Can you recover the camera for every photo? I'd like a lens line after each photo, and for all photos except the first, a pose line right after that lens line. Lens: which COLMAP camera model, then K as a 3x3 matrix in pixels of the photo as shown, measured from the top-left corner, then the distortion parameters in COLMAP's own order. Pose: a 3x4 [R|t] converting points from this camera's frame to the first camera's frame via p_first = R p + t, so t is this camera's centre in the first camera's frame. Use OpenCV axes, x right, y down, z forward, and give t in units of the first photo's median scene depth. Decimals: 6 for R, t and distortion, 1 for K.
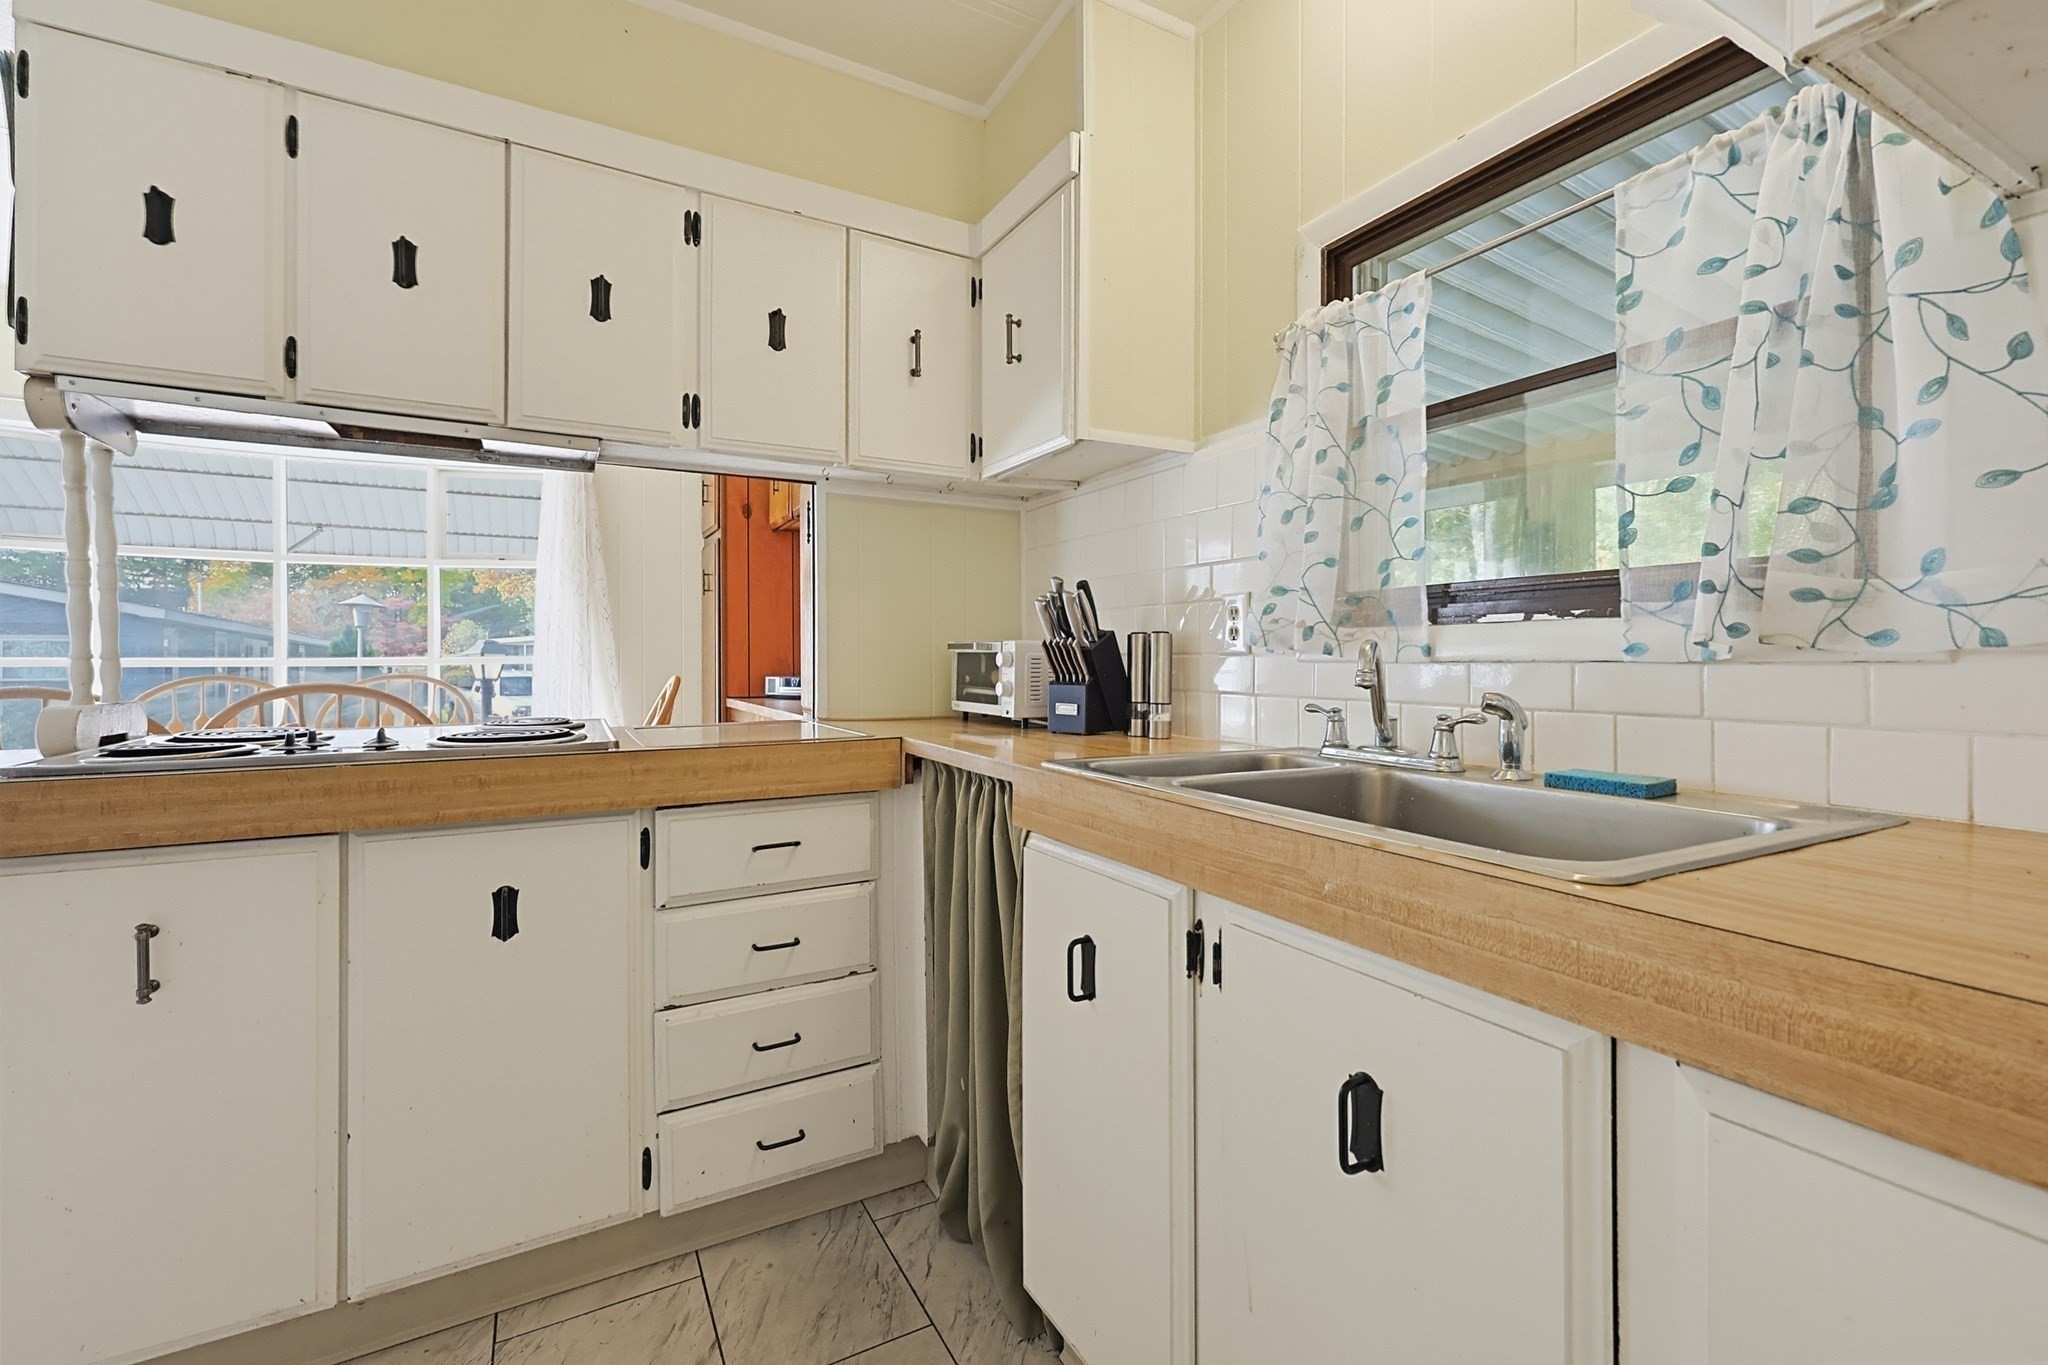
lens RADIAL K [[892.4, 0, 1034.9], [0, 892.4, 661.3], [0, 0, 1]] dist [-0.000468, -0.000032]
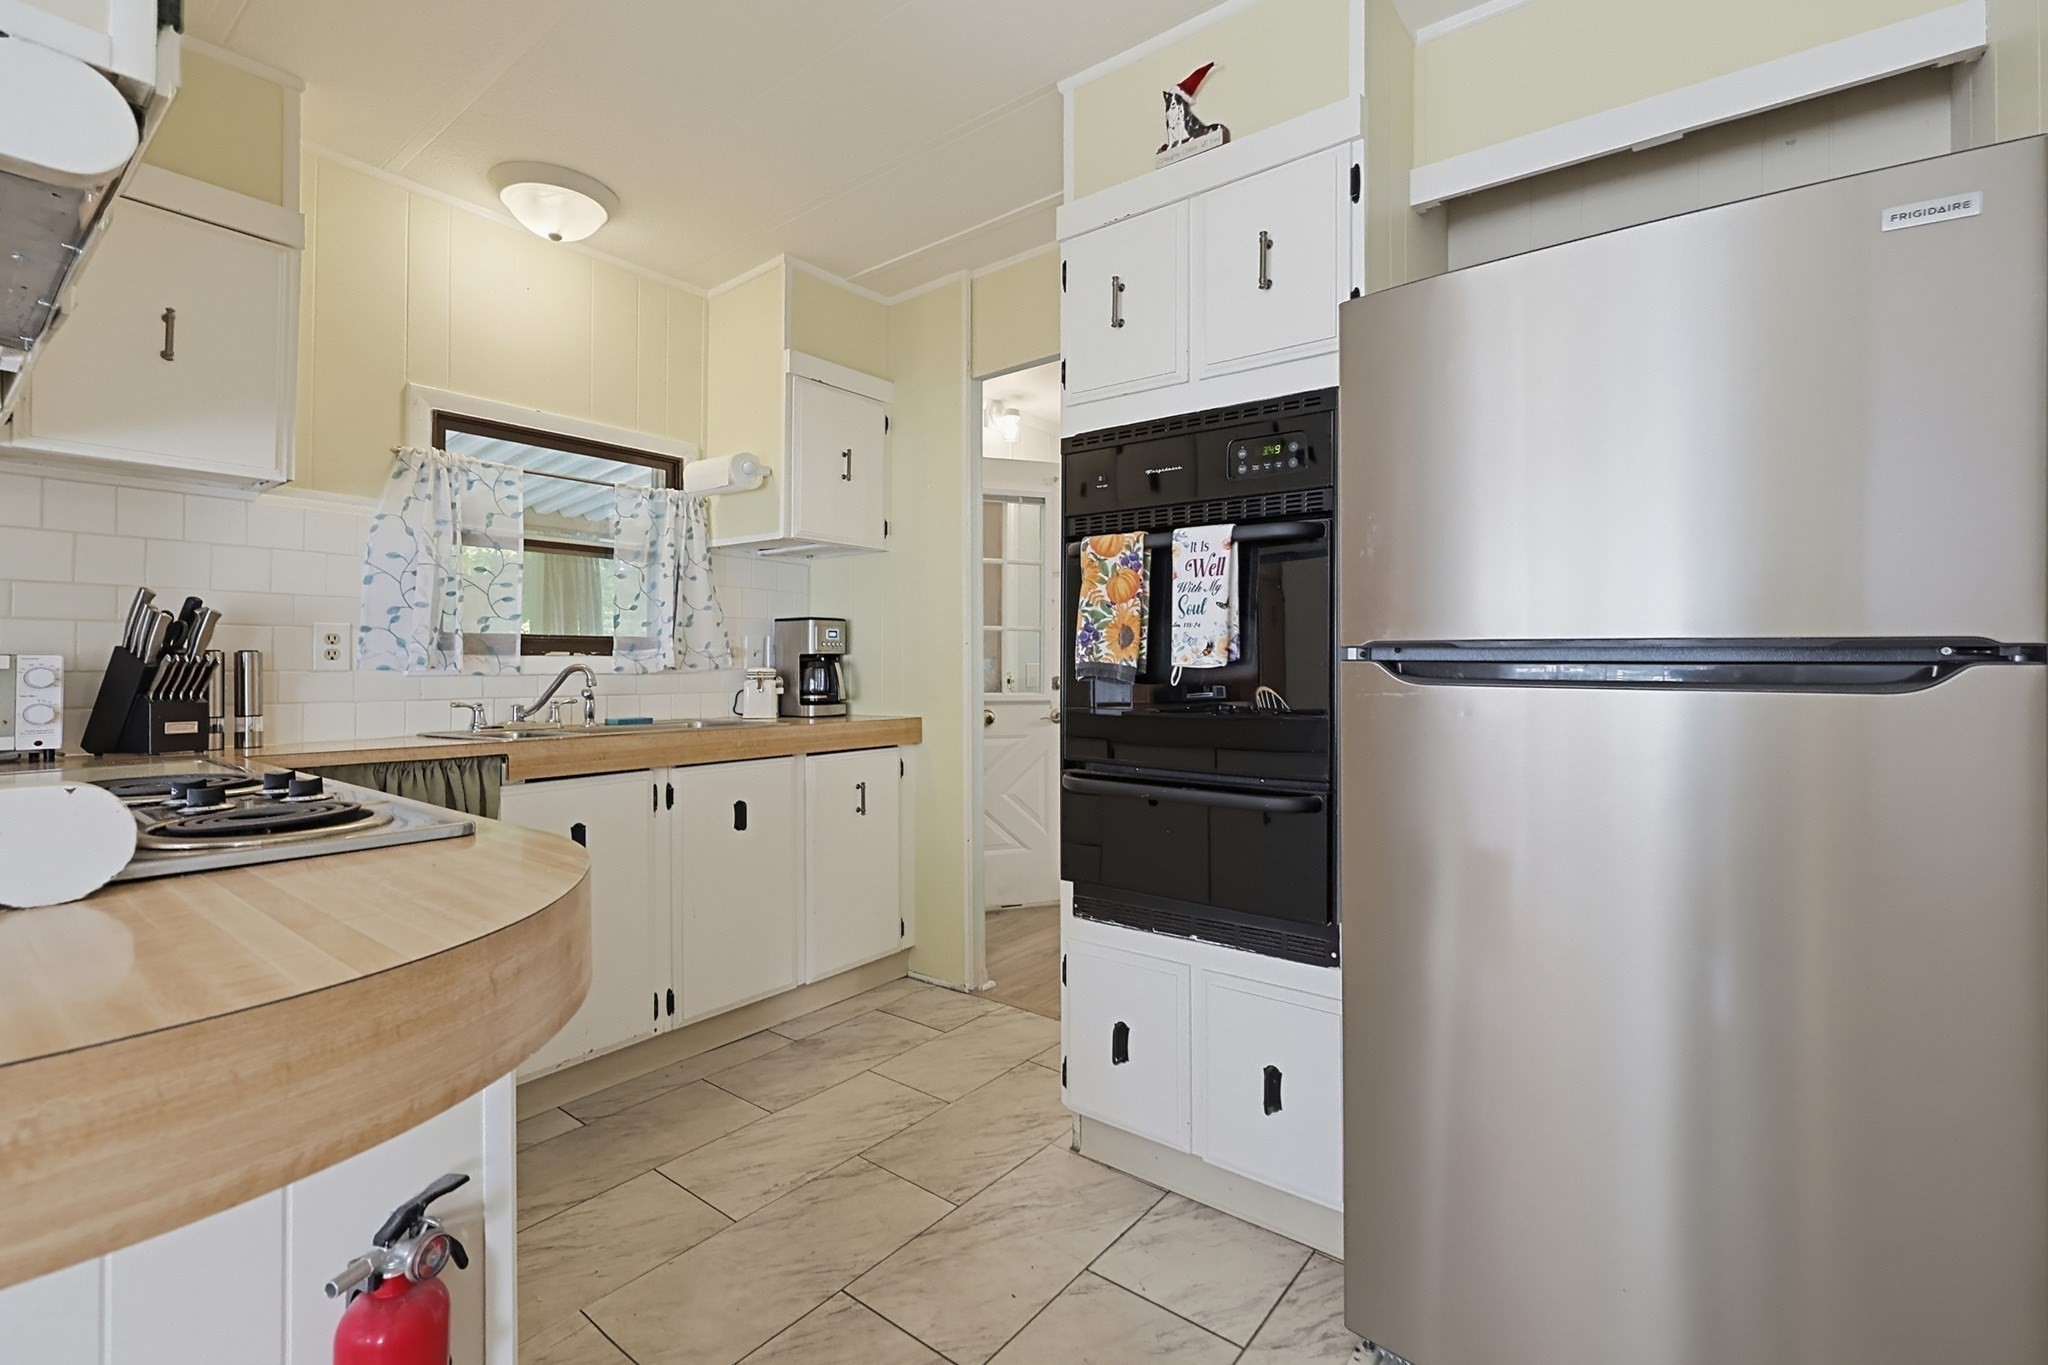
lens RADIAL K [[892.4, 0, 1034.9], [0, 892.4, 661.3], [0, 0, 1]] dist [-0.000468, -0.000032]
pose [[-0.393447, 0.008815, 0.919305, -1.404558], [0.007201, 0.999953, -0.006507, -0.006934], [-0.919319, 0.004060, -0.393492, 0.605119]]
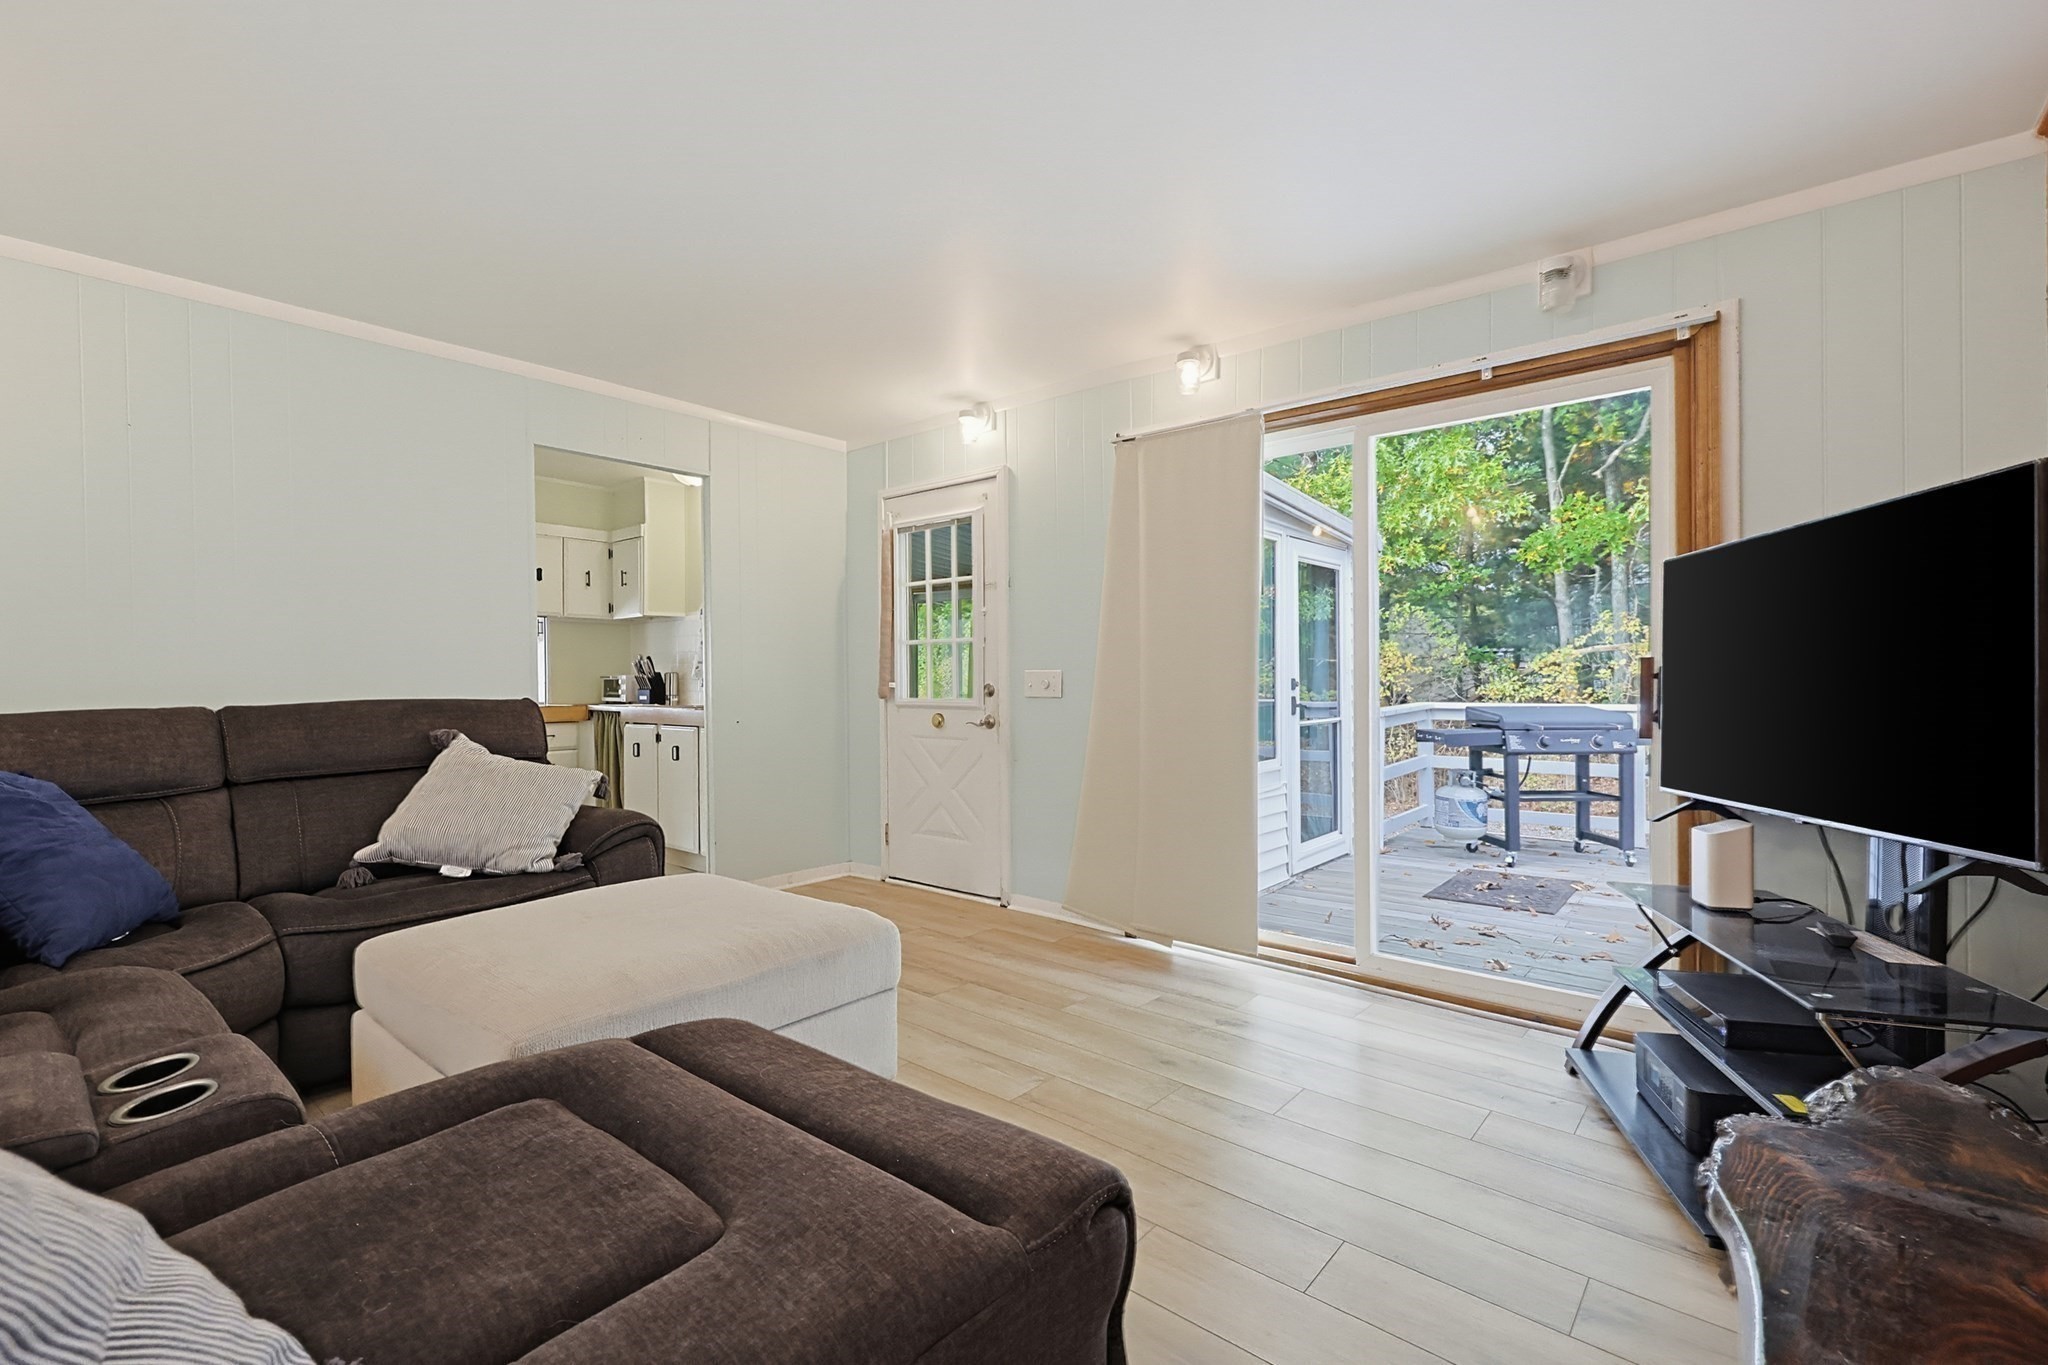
lens RADIAL K [[893.3, 0, 1024.0], [0, 893.3, 682.5], [0, 0, 1]] dist [-0.000636, -0.000045]
pose [[0.934766, -0.005746, 0.355217, 0.199273], [0.006987, 0.999973, -0.002211, 0.020485], [-0.355195, 0.004549, 0.934781, -2.785971]]
